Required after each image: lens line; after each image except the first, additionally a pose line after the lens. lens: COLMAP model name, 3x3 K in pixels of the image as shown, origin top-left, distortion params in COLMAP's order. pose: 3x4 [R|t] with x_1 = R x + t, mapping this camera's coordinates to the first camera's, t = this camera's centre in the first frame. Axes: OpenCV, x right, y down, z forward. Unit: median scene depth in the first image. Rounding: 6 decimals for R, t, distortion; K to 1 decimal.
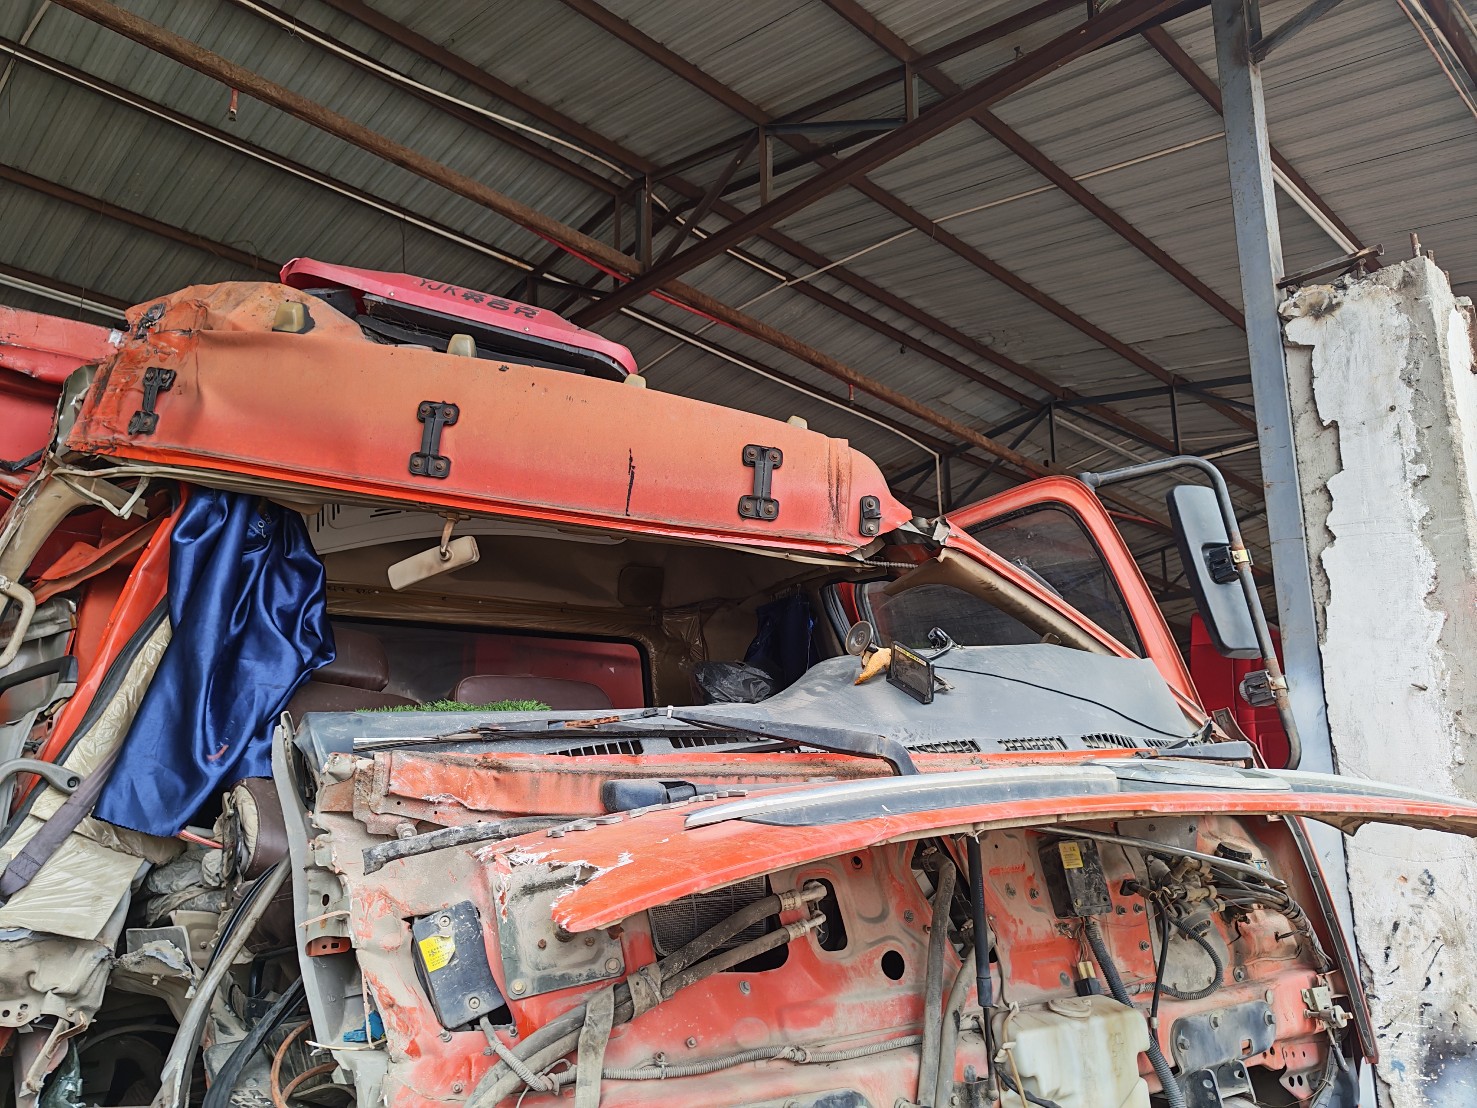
lens RADIAL K [[1114.5, 0, 710.1], [0, 1114.5, 580.6], [0, 0, 1]] dist [0.049819, -0.043692]
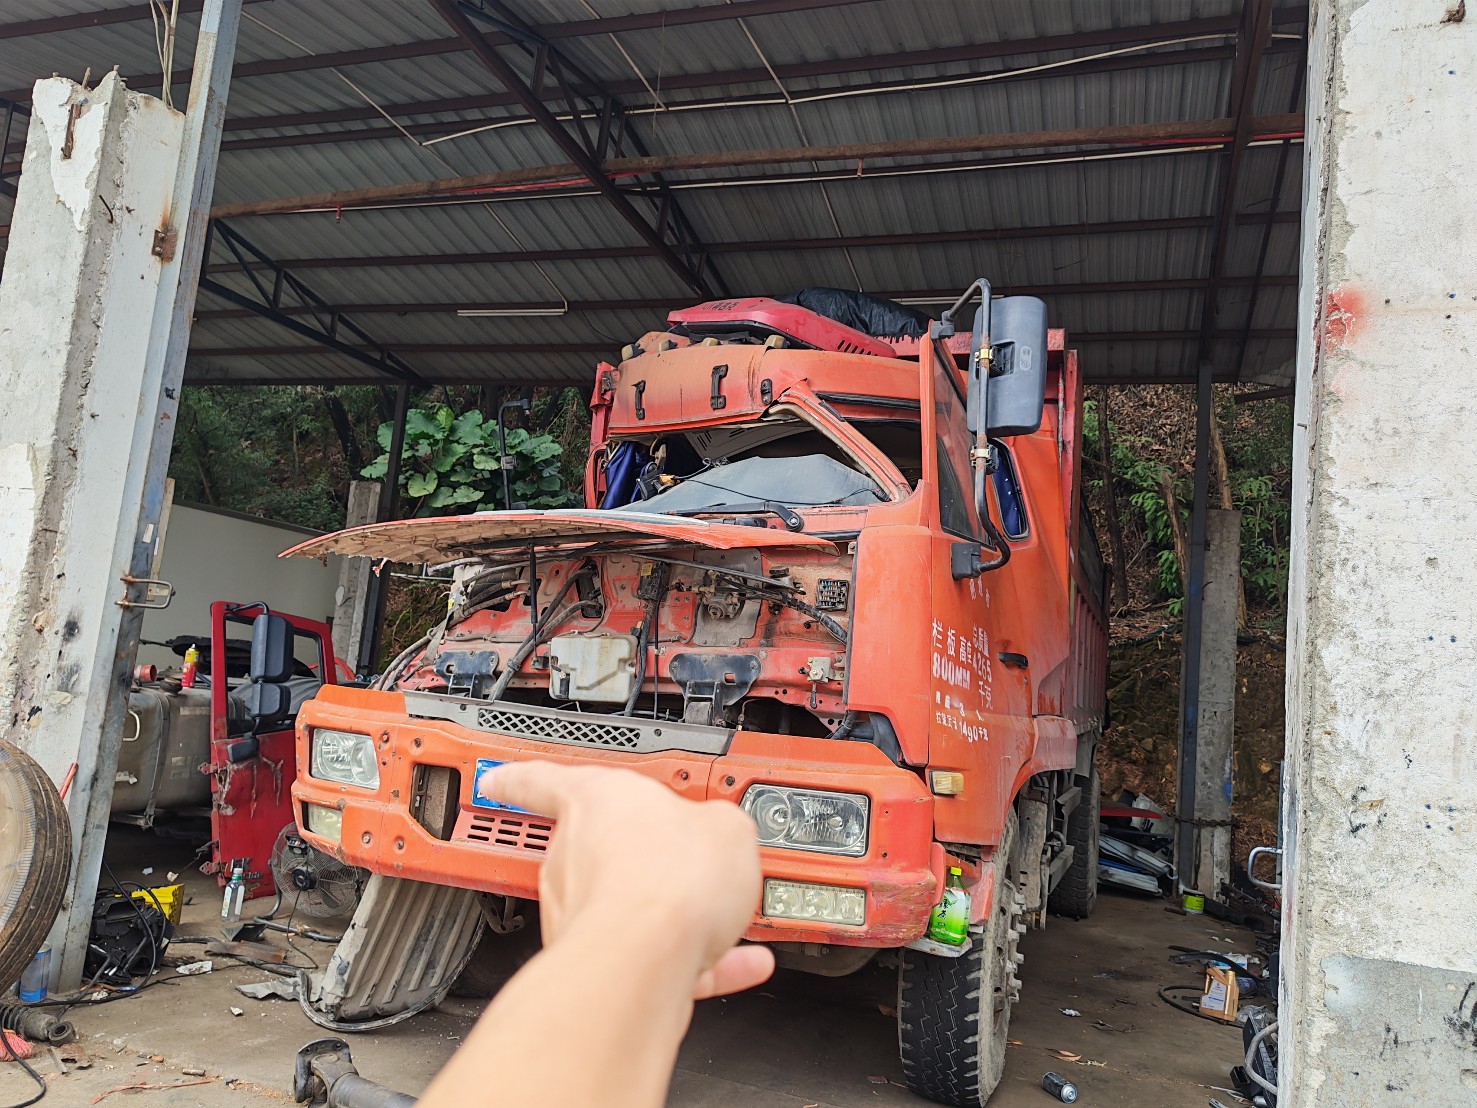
lens RADIAL K [[1114.5, 0, 727.2], [0, 1114.5, 552.6], [0, 0, 1]] dist [0.049819, -0.043692]
pose [[0.451376, -0.075603, -0.889125, 1.509847], [0.117372, 0.992777, -0.024831, 0.203860], [0.884581, -0.093151, 0.456990, 0.187520]]
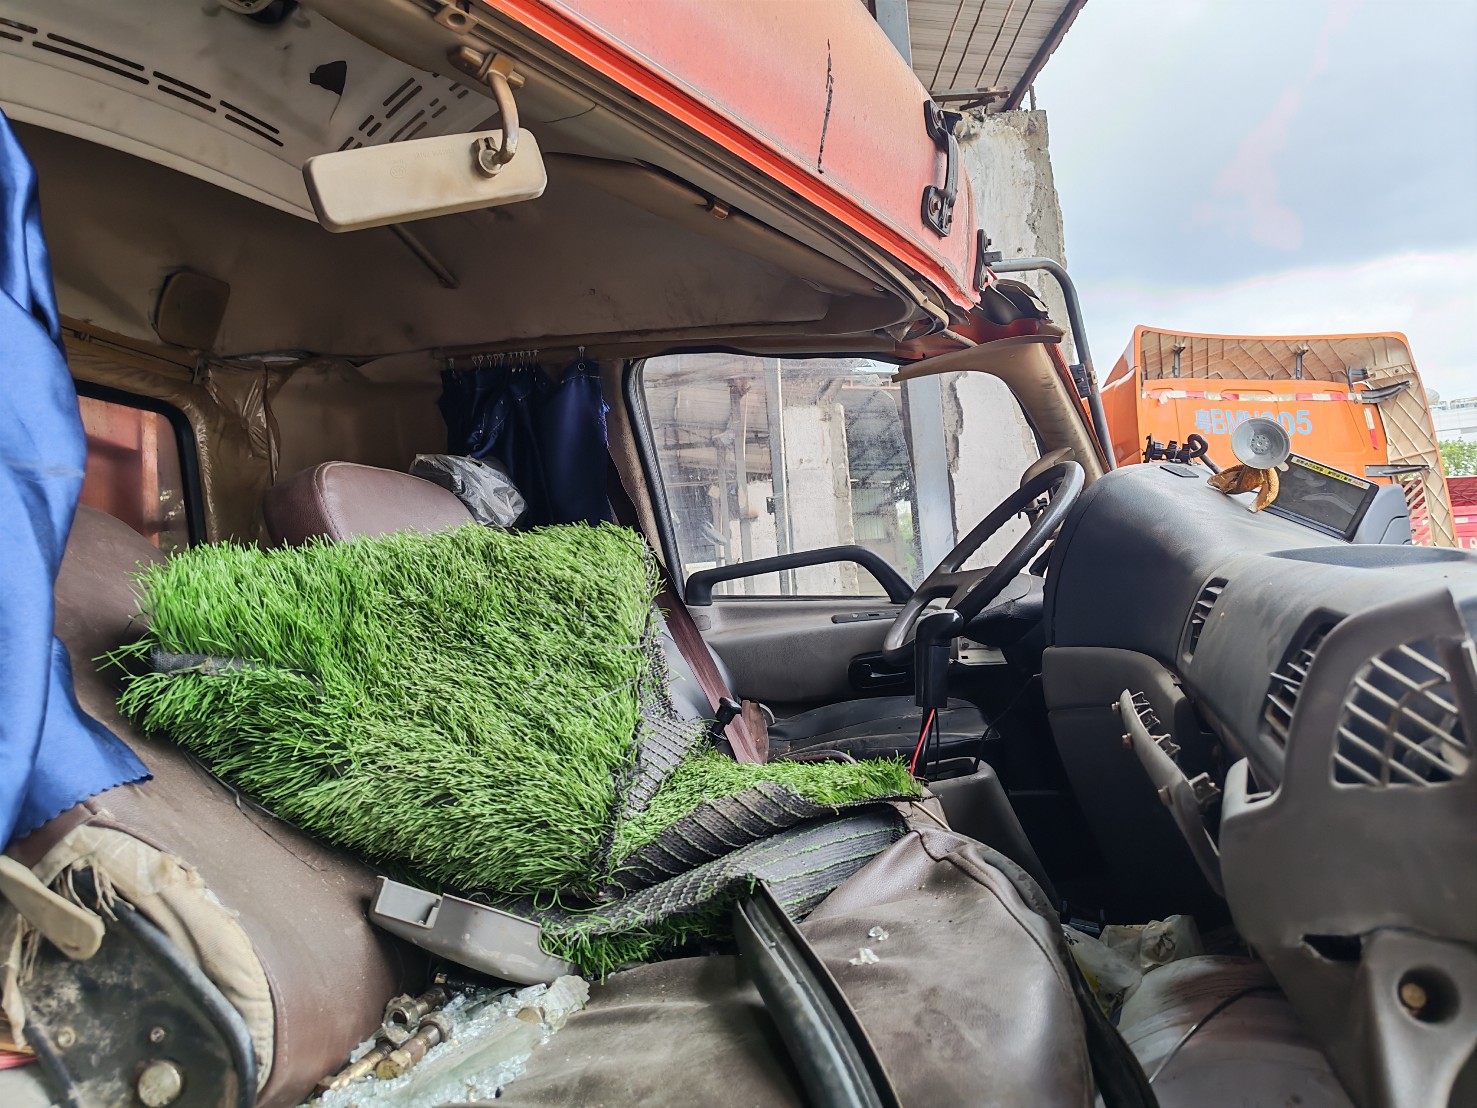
lens RADIAL K [[1114.5, 0, 703.6], [0, 1114.5, 520.1], [0, 0, 1]] dist [0.049819, -0.043692]
pose [[0.669127, 0.013313, 0.743029, -0.468323], [-0.097729, 0.992733, 0.070222, 0.066990], [-0.736694, -0.119603, 0.665565, 0.640629]]
